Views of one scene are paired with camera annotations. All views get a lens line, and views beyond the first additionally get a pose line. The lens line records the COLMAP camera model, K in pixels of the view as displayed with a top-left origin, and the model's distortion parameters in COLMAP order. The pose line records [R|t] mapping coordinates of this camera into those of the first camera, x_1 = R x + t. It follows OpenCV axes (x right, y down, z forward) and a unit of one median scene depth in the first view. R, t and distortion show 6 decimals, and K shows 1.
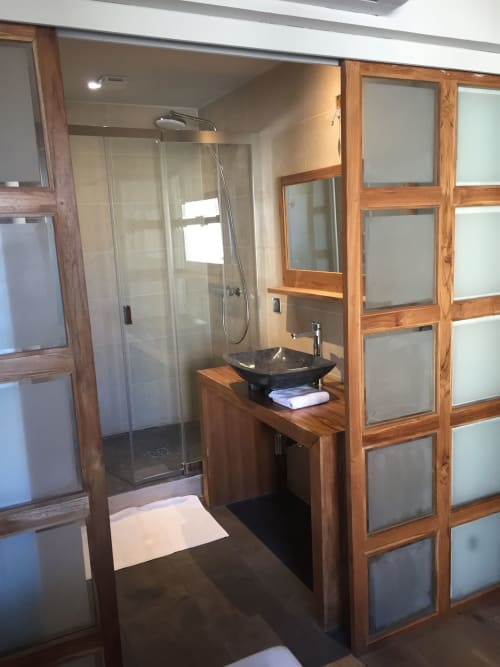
lens RADIAL K [[581.8, 0, 250.0], [0, 581.8, 333.5], [0, 0, 1]] dist [0.088166, -0.158223]
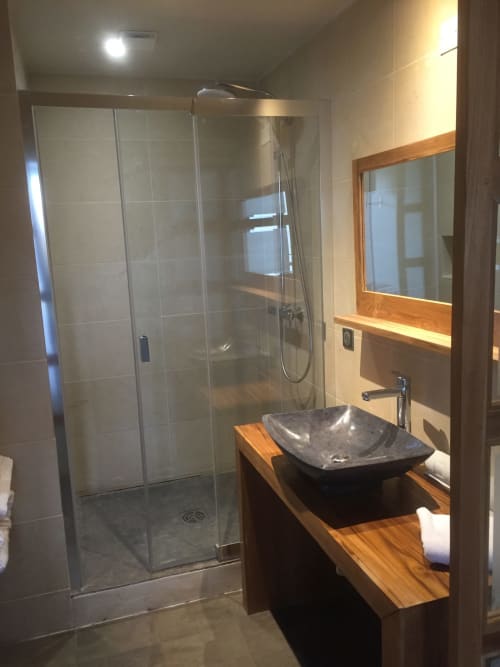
lens RADIAL K [[581.8, 0, 250.0], [0, 581.8, 333.5], [0, 0, 1]] dist [0.088166, -0.158223]
pose [[0.988516, 0.028390, -0.148423, 0.036090], [-0.028036, 0.999597, 0.004473, -0.060138], [0.148490, -0.000260, 0.988914, 0.287002]]
